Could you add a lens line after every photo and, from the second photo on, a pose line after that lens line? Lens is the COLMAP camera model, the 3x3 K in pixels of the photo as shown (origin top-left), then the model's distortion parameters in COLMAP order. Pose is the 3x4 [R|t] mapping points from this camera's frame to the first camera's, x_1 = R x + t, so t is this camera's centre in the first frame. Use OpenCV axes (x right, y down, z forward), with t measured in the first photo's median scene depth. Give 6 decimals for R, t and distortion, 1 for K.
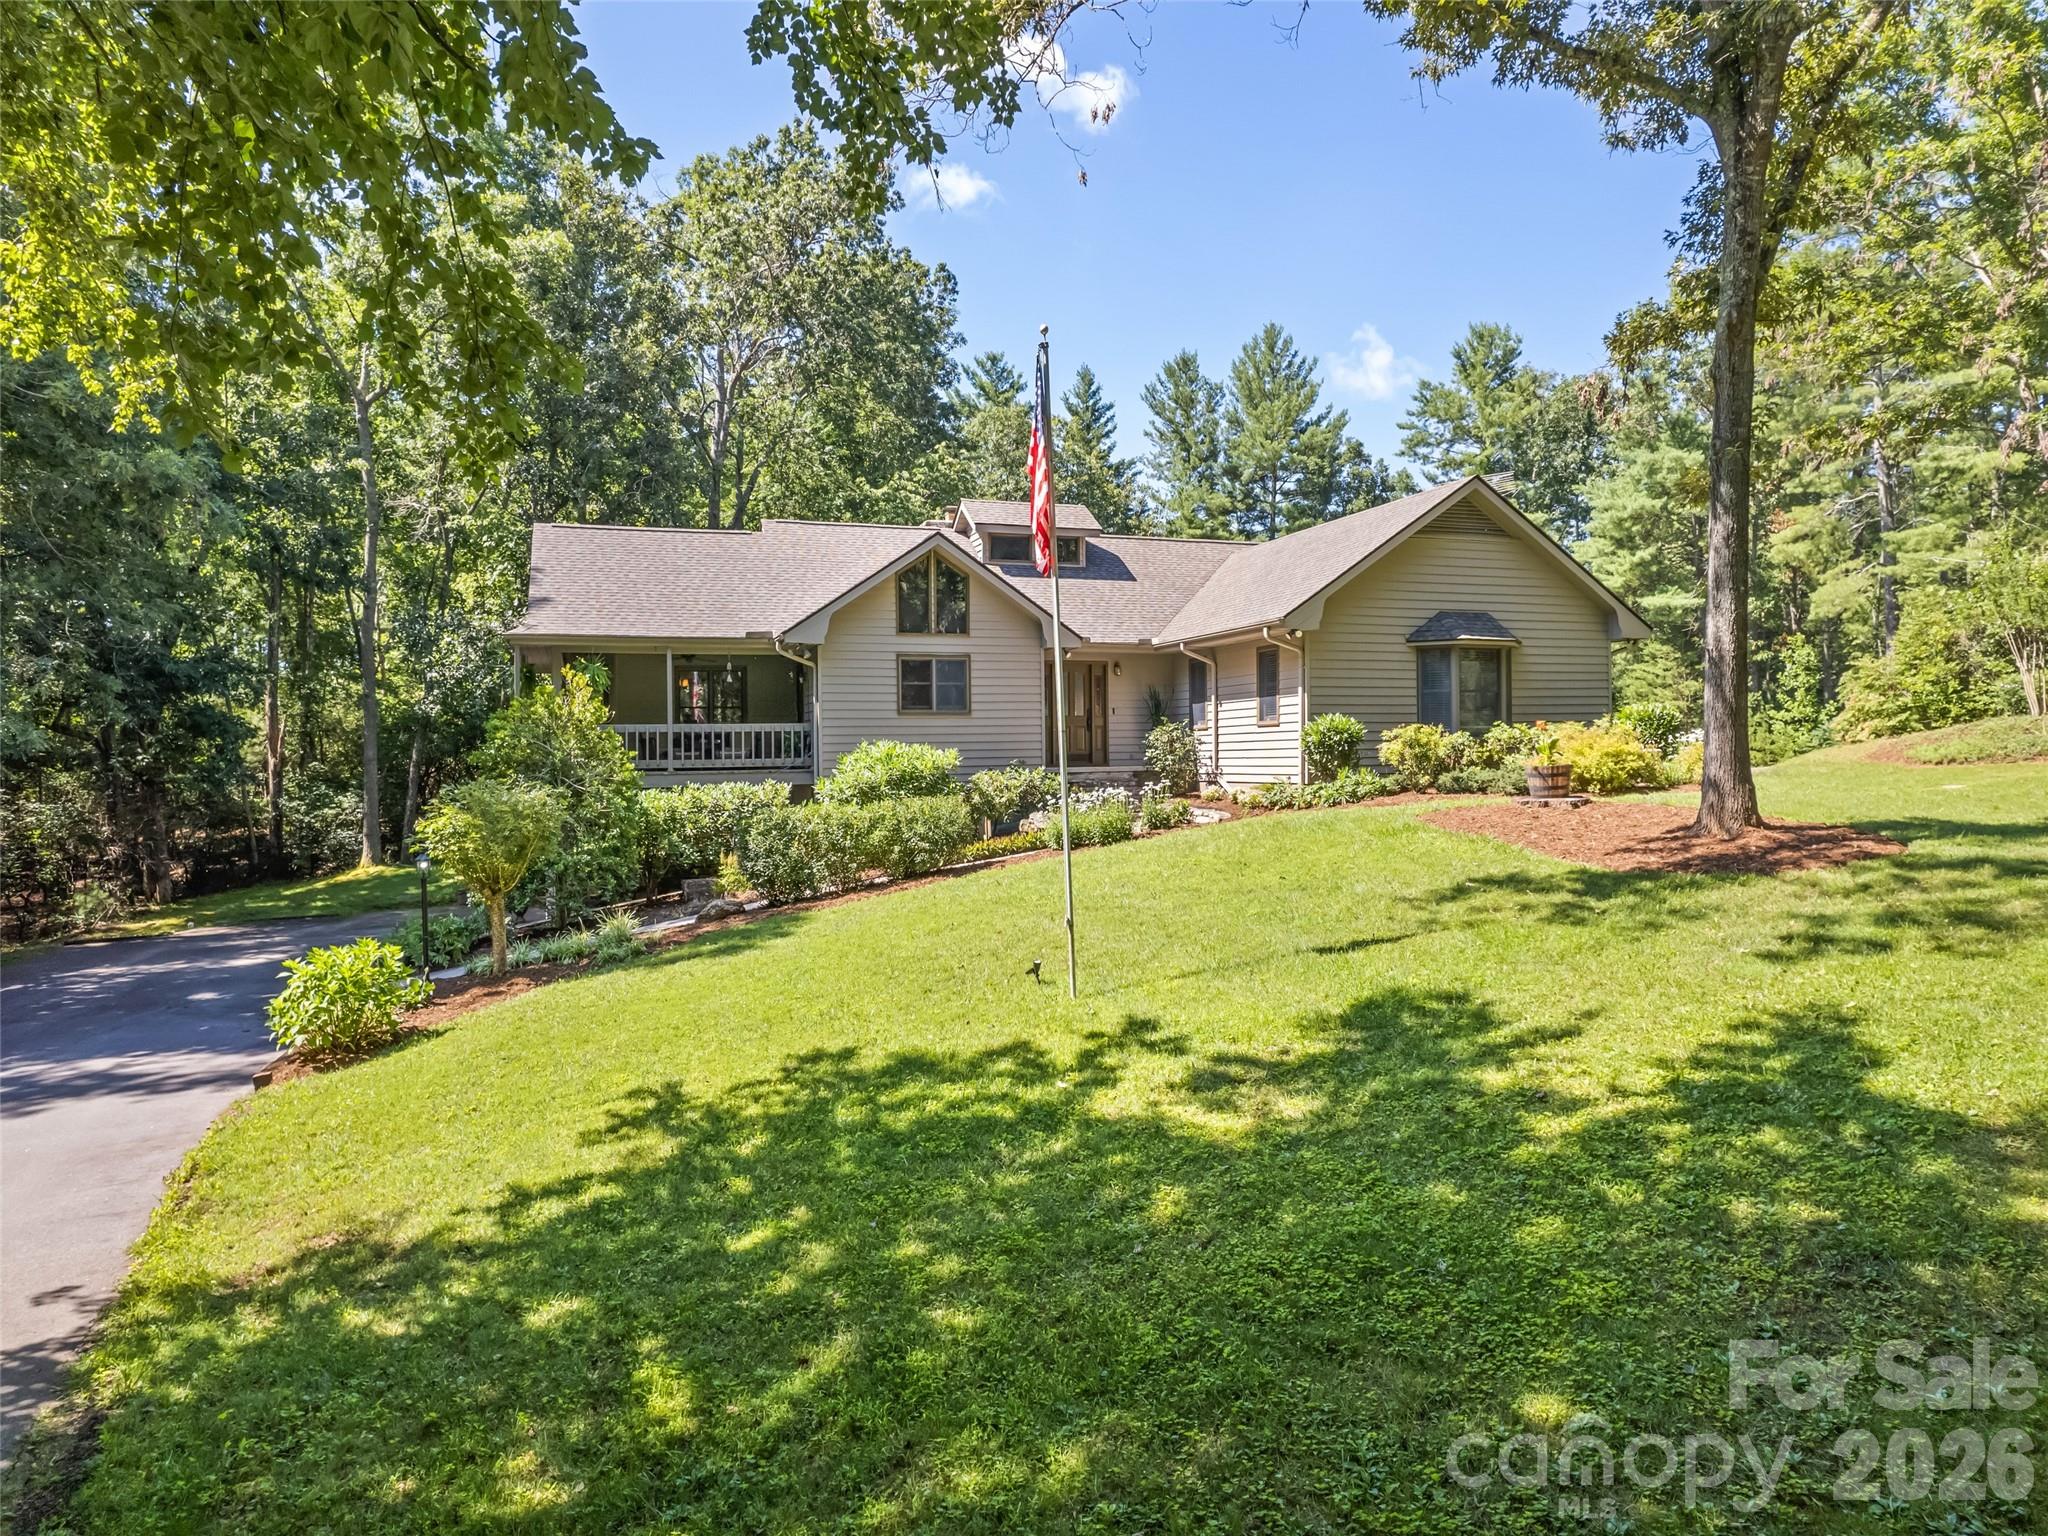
lens RADIAL K [[1284.5, 0, 1032.0], [0, 1284.5, 767.4], [0, 0, 1]] dist [-0.036721, 0.018173]
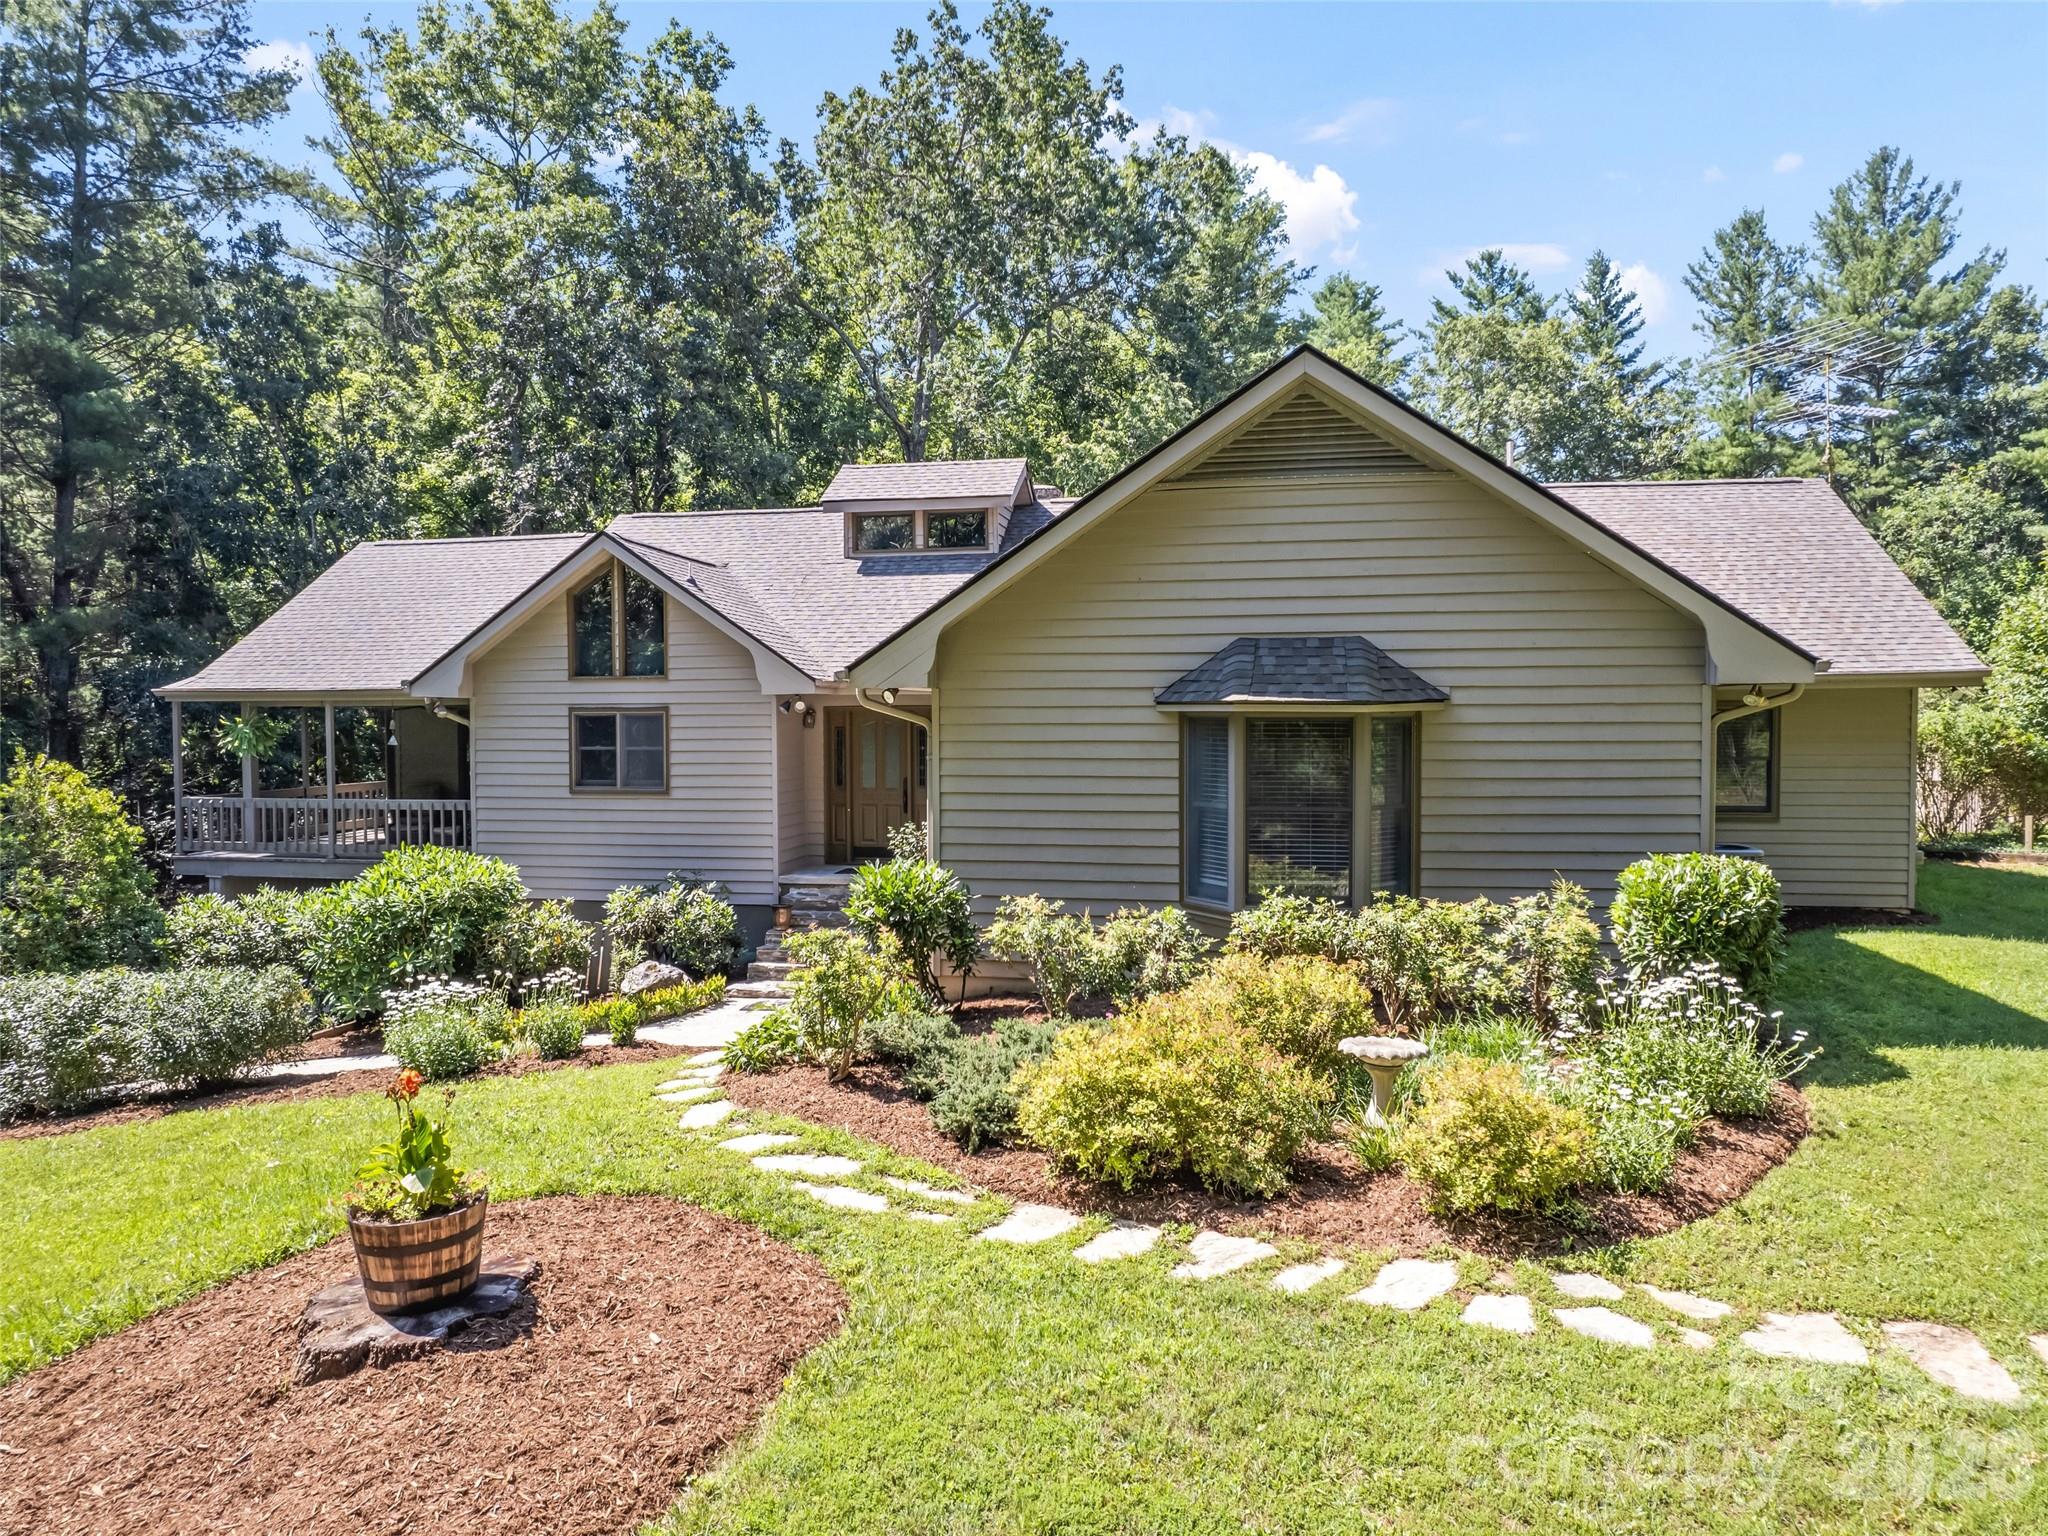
lens RADIAL K [[1284.5, 0, 1018.2], [0, 1284.5, 772.8], [0, 0, 1]] dist [-0.036721, 0.018173]
pose [[0.876857, 0.031544, -0.479715, 0.444350], [-0.010923, 0.998895, 0.045718, -0.085196], [0.480627, -0.034848, 0.876232, 0.485866]]
